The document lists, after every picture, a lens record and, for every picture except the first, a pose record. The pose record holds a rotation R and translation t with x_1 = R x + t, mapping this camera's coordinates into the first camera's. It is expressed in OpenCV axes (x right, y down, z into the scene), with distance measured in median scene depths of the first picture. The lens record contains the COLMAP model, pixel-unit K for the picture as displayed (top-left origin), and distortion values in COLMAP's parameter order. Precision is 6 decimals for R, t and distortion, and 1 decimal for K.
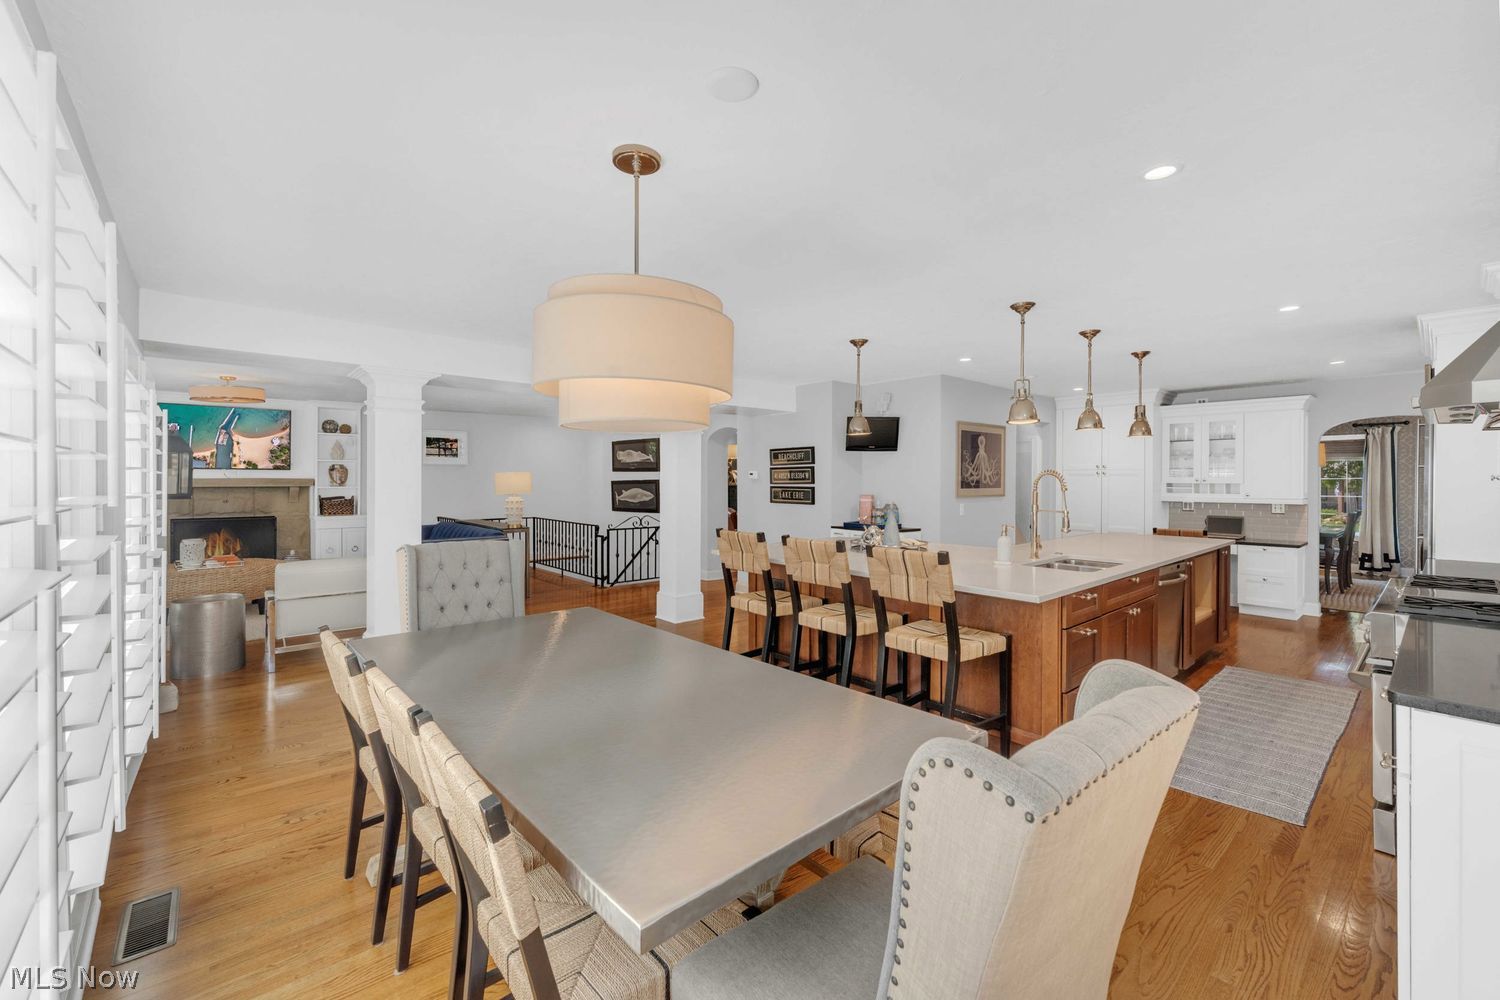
lens RADIAL K [[612.8, 0, 779.7], [0, 612.8, 482.0], [0, 0, 1]] dist [-0.001989, -0.000759]
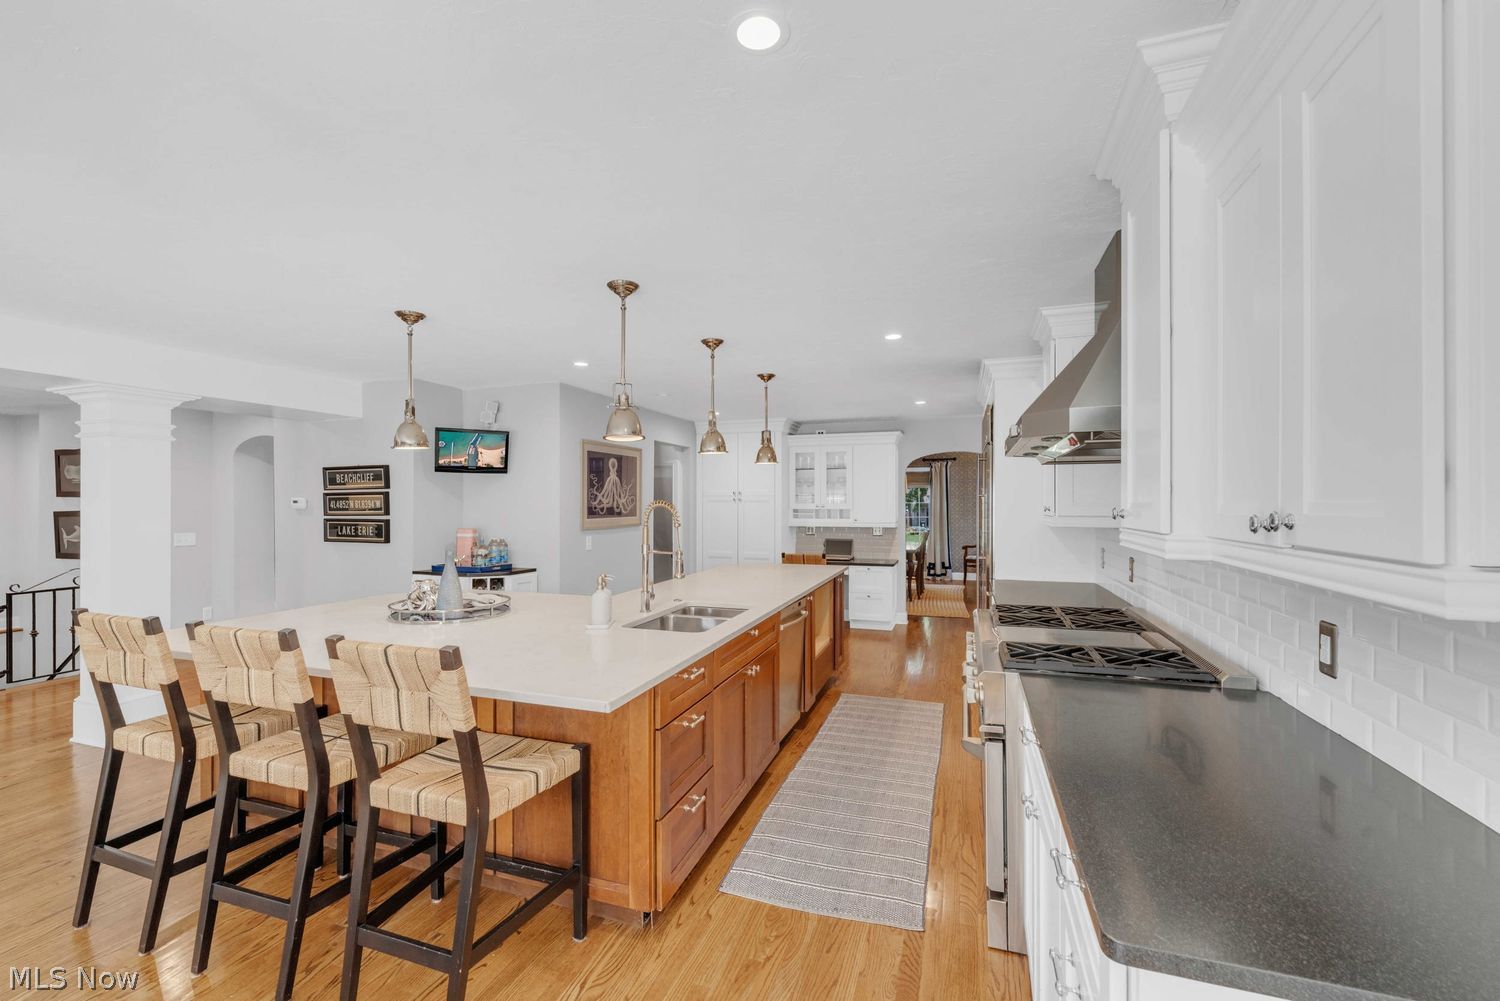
lens RADIAL K [[612.8, 0, 750.7], [0, 612.8, 500.4], [0, 0, 1]] dist [-0.001989, -0.000759]
pose [[0.883390, -0.001157, 0.468637, 0.097139], [0.004674, 0.999969, -0.006340, -0.008353], [-0.468615, 0.007791, 0.883368, 0.137532]]
